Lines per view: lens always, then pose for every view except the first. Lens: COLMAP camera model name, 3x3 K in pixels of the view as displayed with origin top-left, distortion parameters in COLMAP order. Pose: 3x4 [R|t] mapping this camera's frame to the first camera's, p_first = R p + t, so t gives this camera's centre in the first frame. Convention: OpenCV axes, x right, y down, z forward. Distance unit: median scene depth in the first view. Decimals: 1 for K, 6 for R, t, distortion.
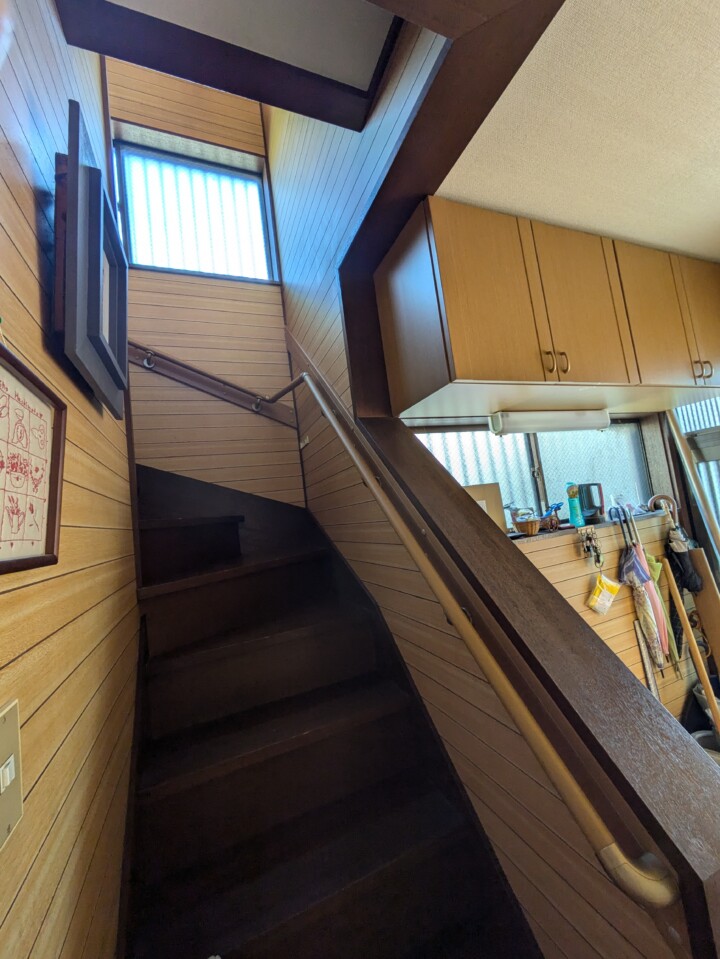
lens RADIAL K [[381.7, 0, 360.0], [0, 381.7, 479.5], [0, 0, 1]] dist [-0.014434, 0.000145]
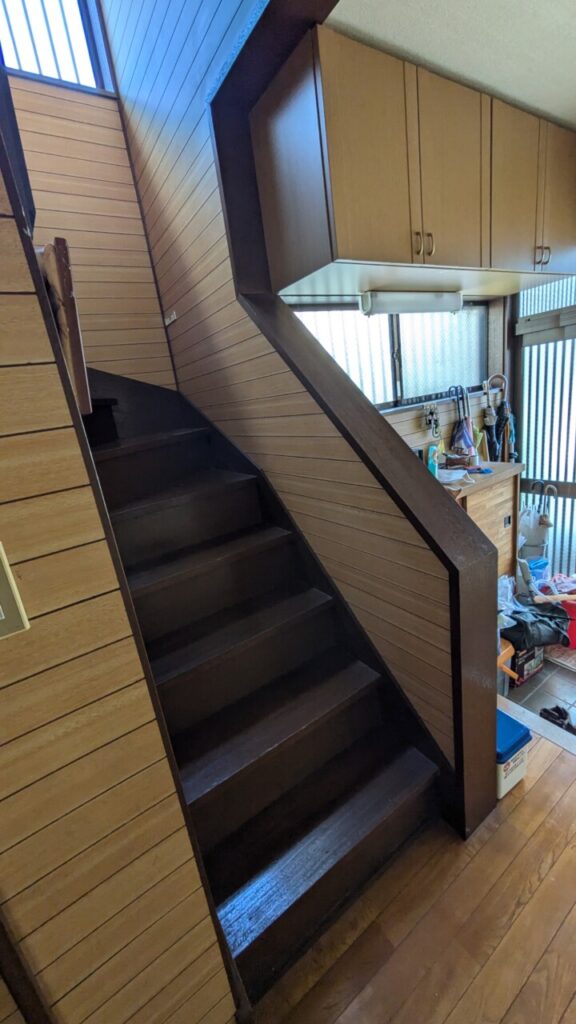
lens RADIAL K [[401.5, 0, 287.6], [0, 401.5, 511.5], [0, 0, 1]] dist [0.000242, 0.000042]
pose [[0.980345, -0.065081, 0.186245, -0.100626], [-0.001660, 0.941270, 0.337652, 0.022286], [-0.197282, -0.331325, 0.922661, -0.186828]]
